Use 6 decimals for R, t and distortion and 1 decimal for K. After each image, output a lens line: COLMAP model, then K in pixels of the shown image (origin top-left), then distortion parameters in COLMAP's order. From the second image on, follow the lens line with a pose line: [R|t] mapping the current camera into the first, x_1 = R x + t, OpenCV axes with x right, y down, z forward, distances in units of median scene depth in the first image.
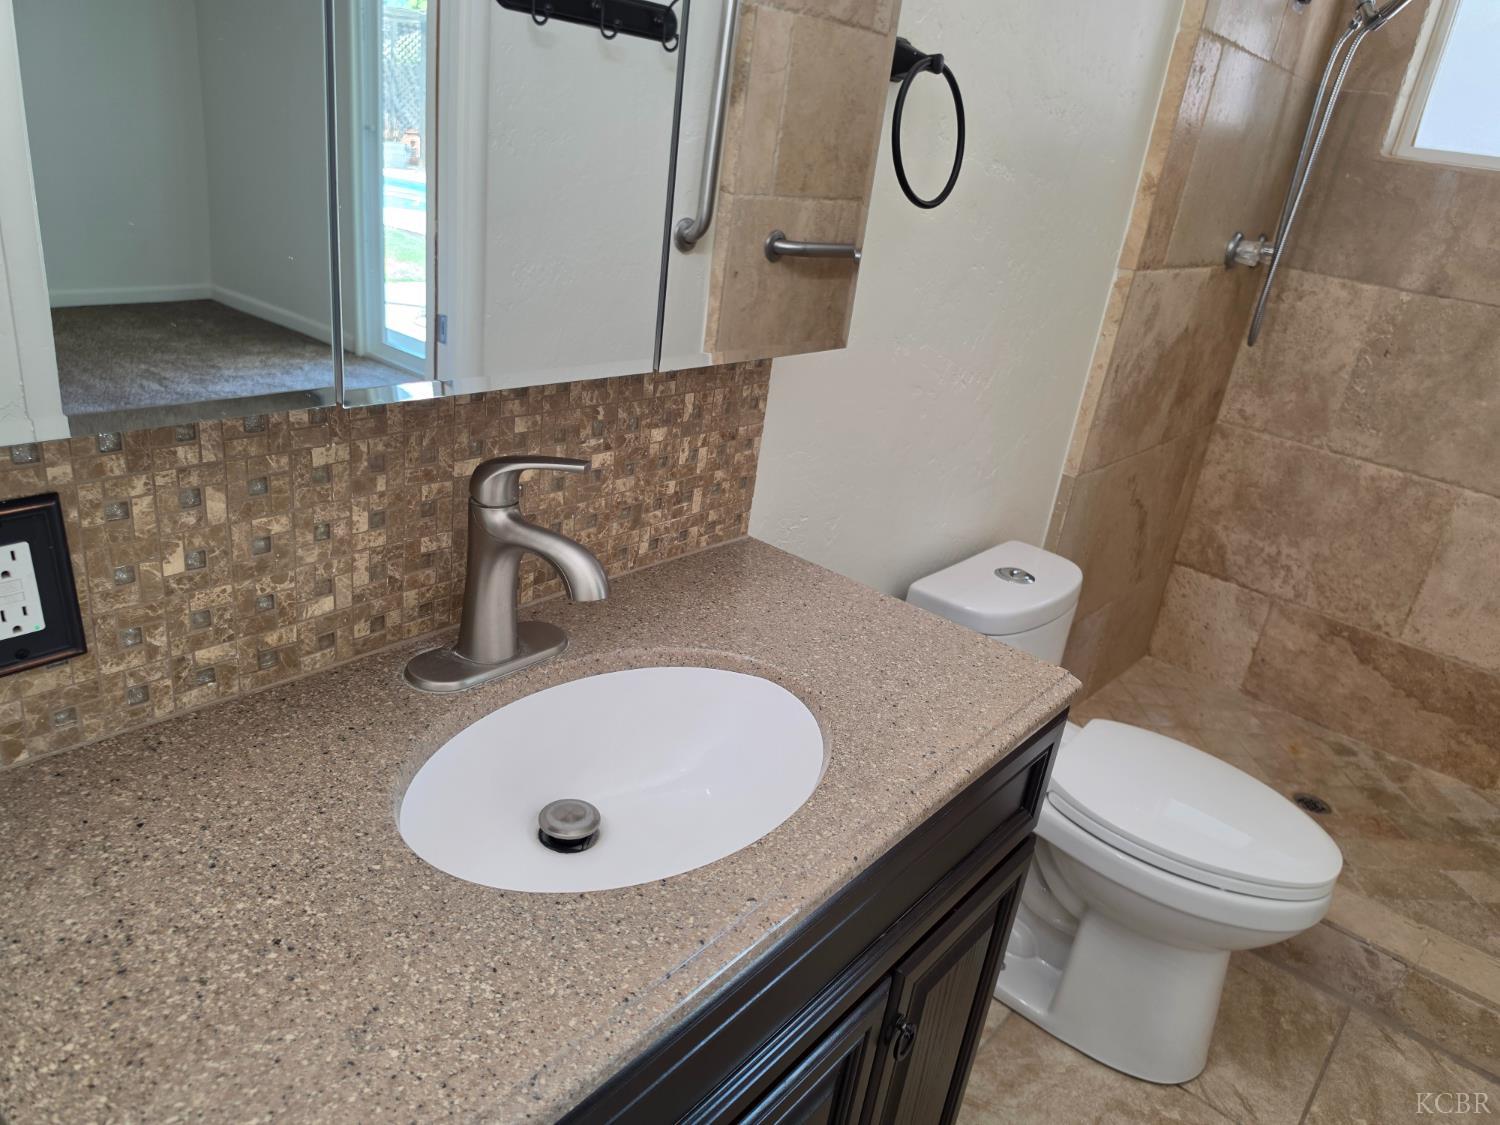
lens RADIAL K [[1039.2, 0, 722.3], [0, 1039.2, 576.4], [0, 0, 1]] dist [0.058427, -0.083760]
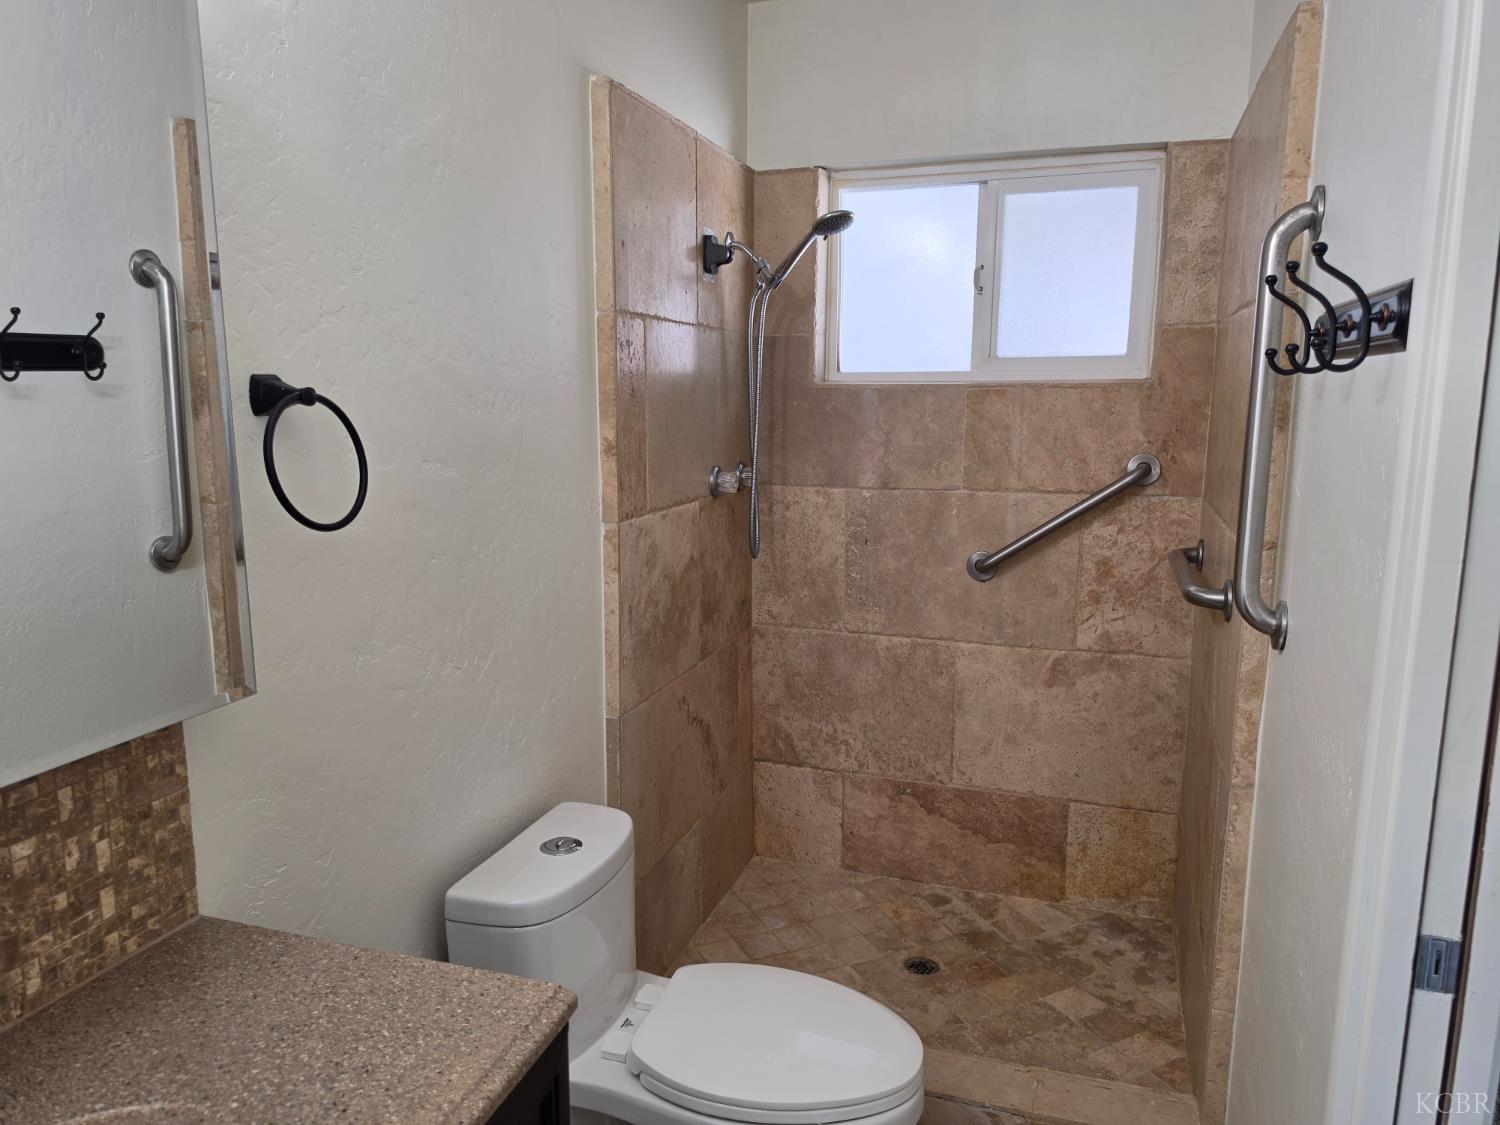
lens RADIAL K [[1039.2, 0, 711.1], [0, 1039.2, 570.1], [0, 0, 1]] dist [0.058427, -0.083760]
pose [[0.924860, -0.180209, 0.334901, 0.097275], [0.248457, 0.953010, -0.173324, -0.031039], [-0.287929, 0.243508, 0.926175, 0.003106]]
